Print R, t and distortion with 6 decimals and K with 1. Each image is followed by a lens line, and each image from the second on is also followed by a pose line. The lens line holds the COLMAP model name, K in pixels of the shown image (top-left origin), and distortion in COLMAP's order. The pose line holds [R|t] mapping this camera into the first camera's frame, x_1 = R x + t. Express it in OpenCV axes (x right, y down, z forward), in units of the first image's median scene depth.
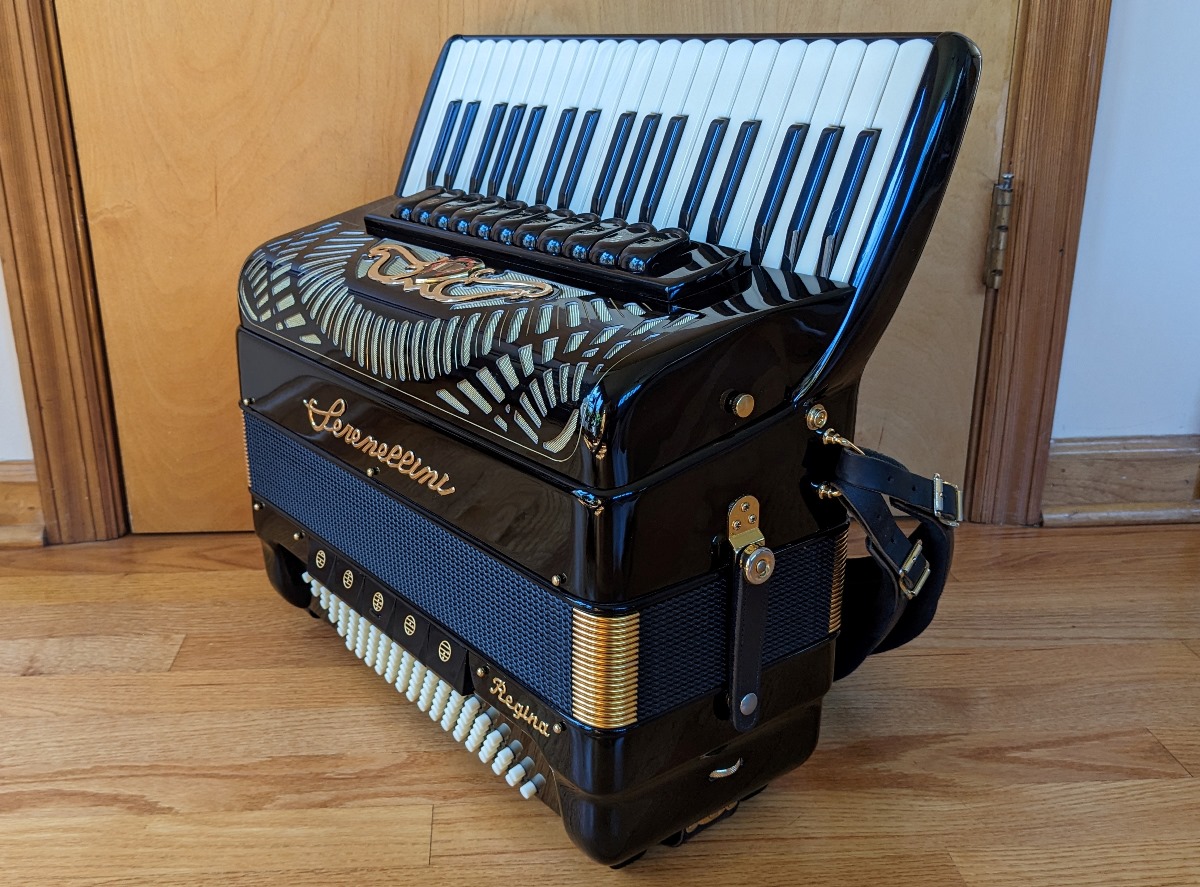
lens RADIAL K [[962.4, 0, 541.4], [0, 962.4, 415.1], [0, 0, 1]] dist [0.005986, -0.006904]
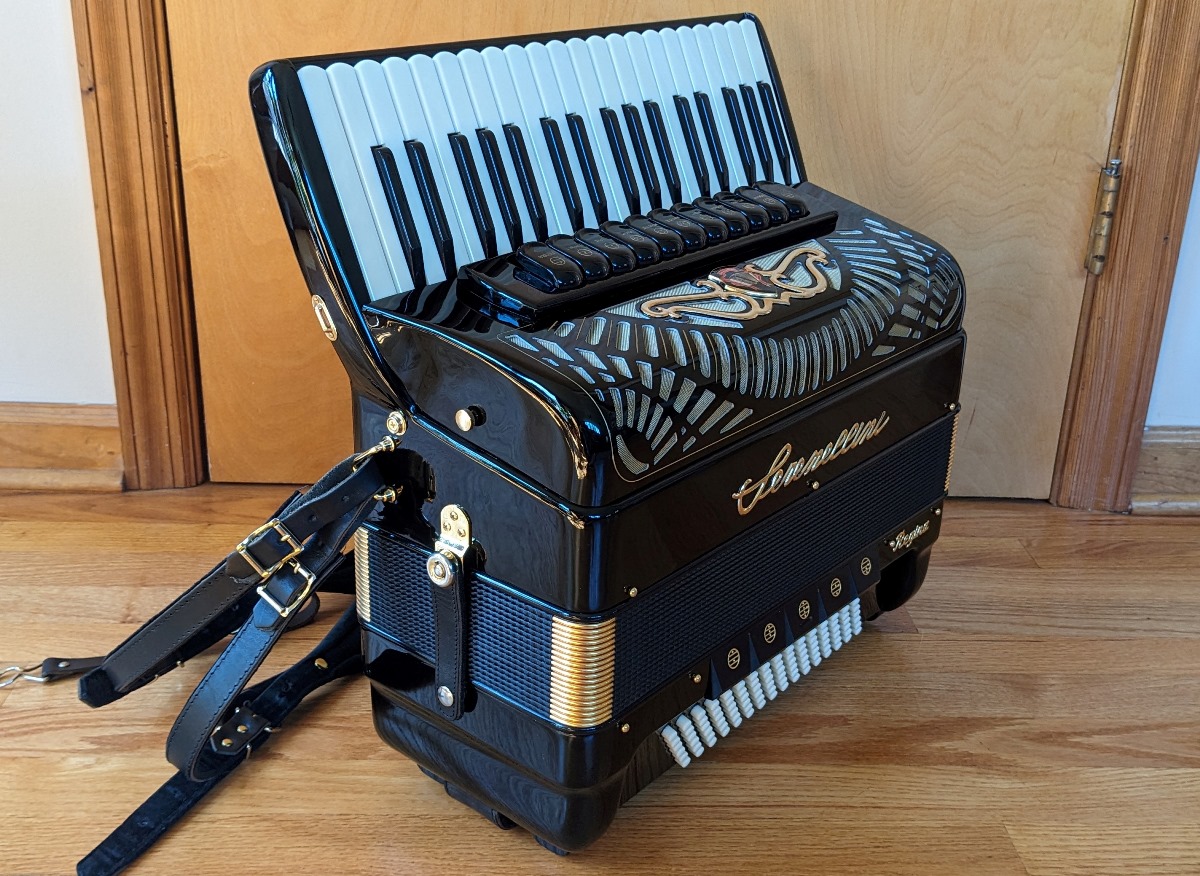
lens RADIAL K [[1089.7, 0, 597.9], [0, 1089.7, 389.6], [0, 0, 1]] dist [0.007134, -0.000227]
pose [[0.999078, 0.042926, -0.000769, -0.033825], [-0.042847, 0.998058, 0.045212, -0.044378], [0.002708, -0.045137, 0.998977, -0.128381]]
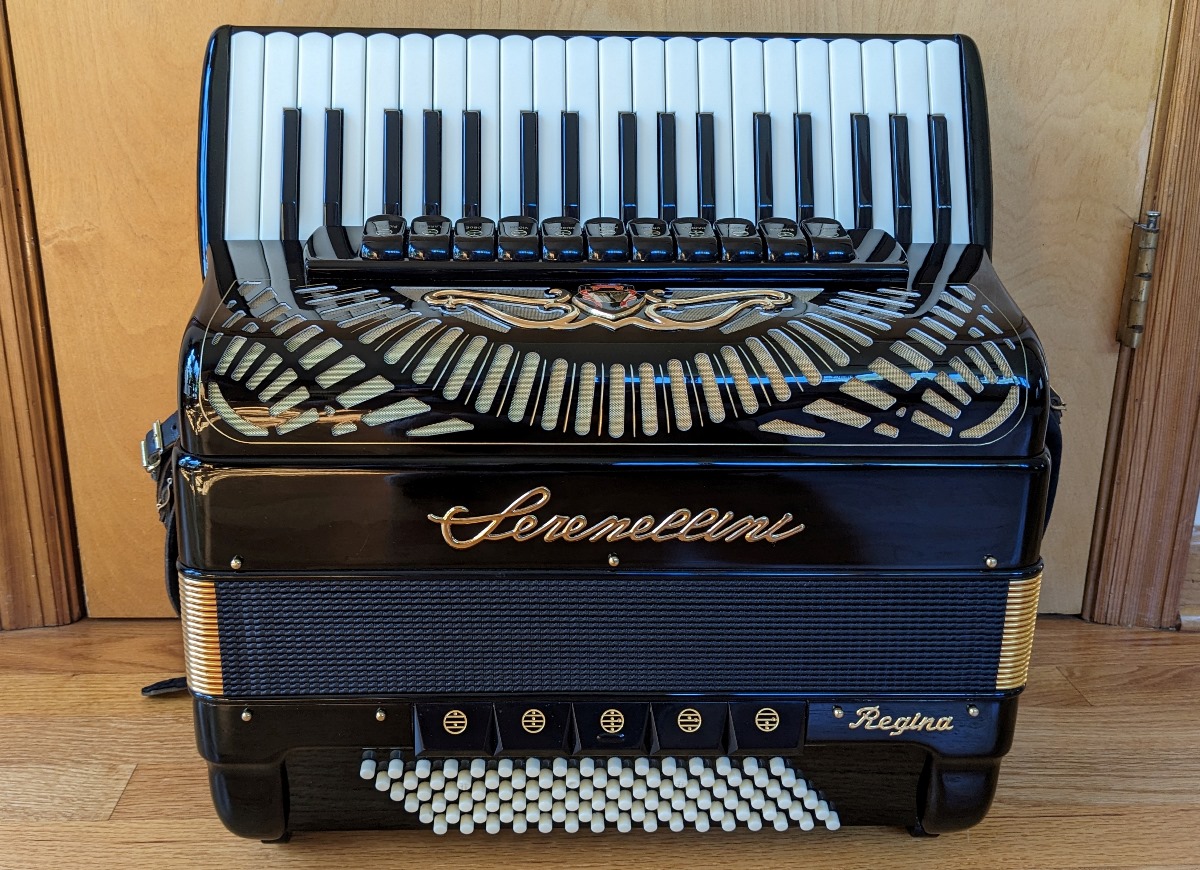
lens RADIAL K [[999.4, 0, 568.7], [0, 999.4, 416.1], [0, 0, 1]] dist [0.001370, 0.002928]
pose [[0.999795, 0.020193, 0.001107, -0.016137], [-0.020155, 0.999425, -0.027276, -0.040929], [-0.001658, 0.027248, 0.999627, 0.147987]]
